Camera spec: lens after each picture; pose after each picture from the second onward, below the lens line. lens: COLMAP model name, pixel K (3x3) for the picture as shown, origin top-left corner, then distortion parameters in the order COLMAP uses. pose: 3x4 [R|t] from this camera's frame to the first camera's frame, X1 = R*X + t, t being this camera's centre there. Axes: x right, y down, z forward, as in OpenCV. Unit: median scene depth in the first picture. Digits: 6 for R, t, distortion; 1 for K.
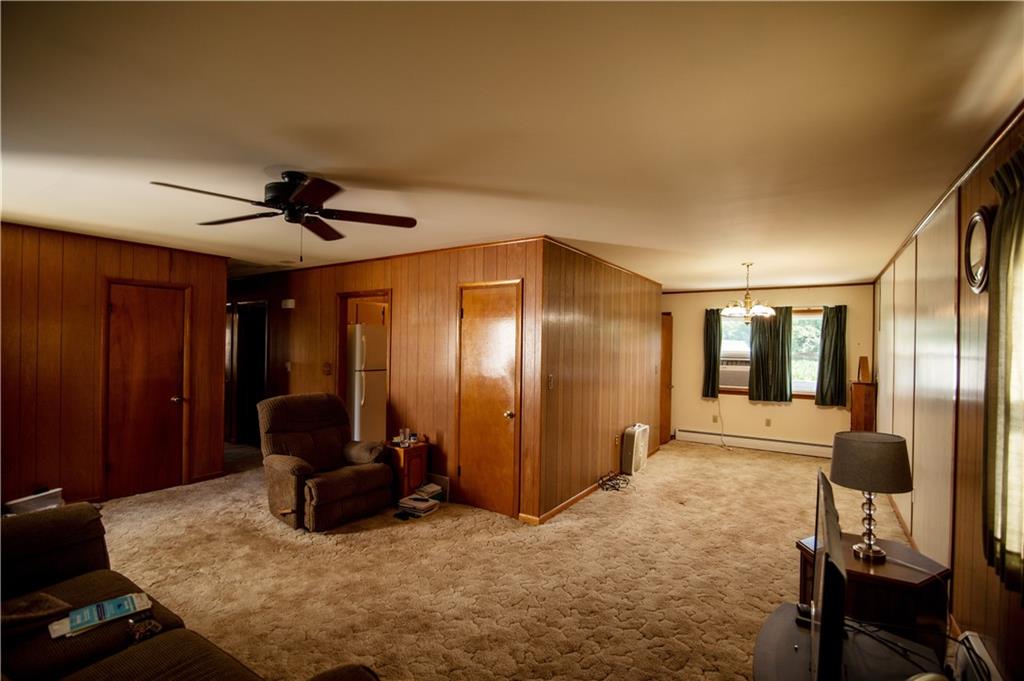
lens RADIAL K [[468.8, 0, 508.8], [0, 468.8, 345.6], [0, 0, 1]] dist [-0.009210, -0.000445]
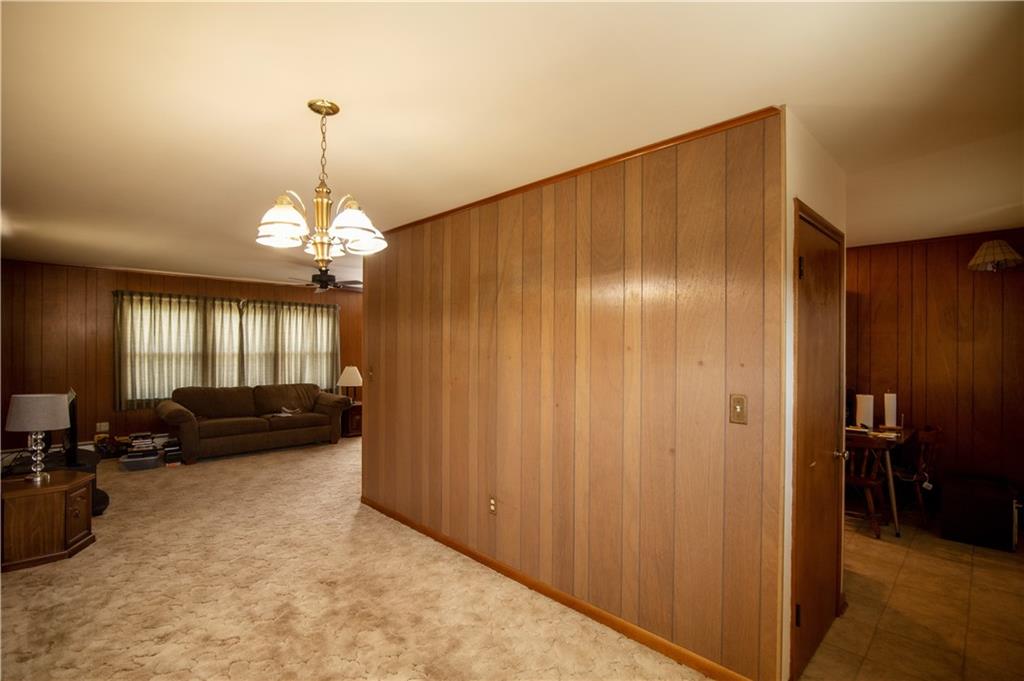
lens RADIAL K [[482.5, 0, 503.8], [0, 482.5, 346.3], [0, 0, 1]] dist [-0.005057, -0.000750]
pose [[-0.213916, -0.020770, -0.976631, 1.007352], [-0.010686, 0.999764, -0.018922, 0.023224], [0.976794, 0.006389, -0.214087, 1.393494]]
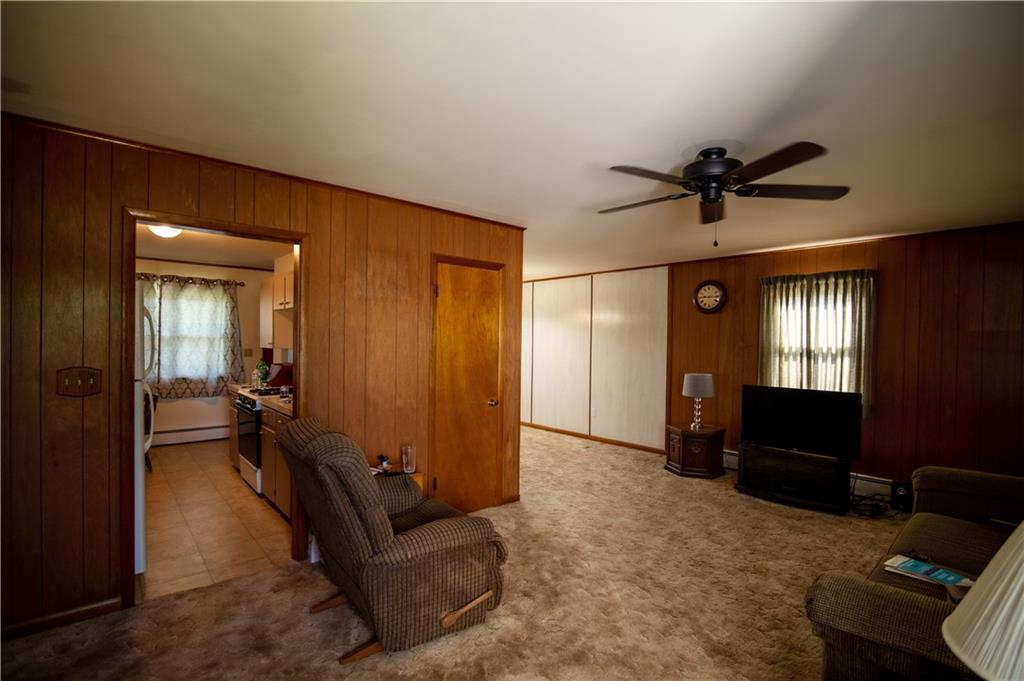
lens RADIAL K [[468.8, 0, 508.8], [0, 468.8, 345.6], [0, 0, 1]] dist [-0.009210, -0.000445]
pose [[0.265590, -0.017274, 0.963931, -0.847522], [-0.011482, 0.999712, 0.021079, 0.006234], [-0.964018, -0.016666, 0.265315, 0.651301]]
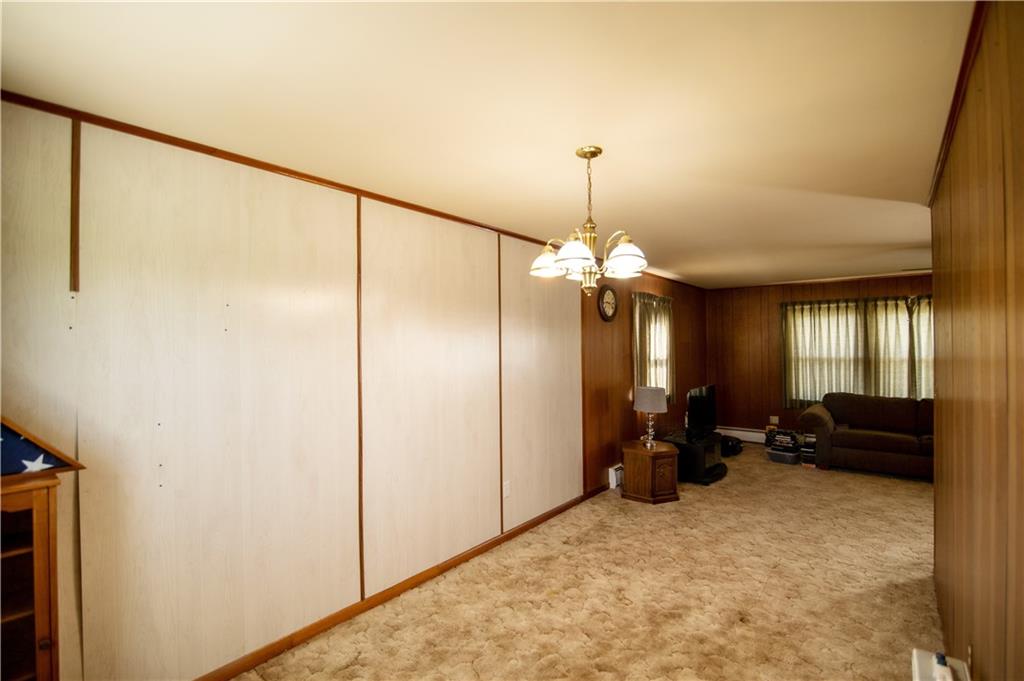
lens RADIAL K [[468.8, 0, 508.8], [0, 468.8, 345.6], [0, 0, 1]] dist [-0.009210, -0.000445]
pose [[-0.995490, -0.010521, 0.094281, 0.640055], [-0.010536, 0.999944, 0.000337, -0.001685], [-0.094280, -0.000658, -0.995546, 1.634217]]
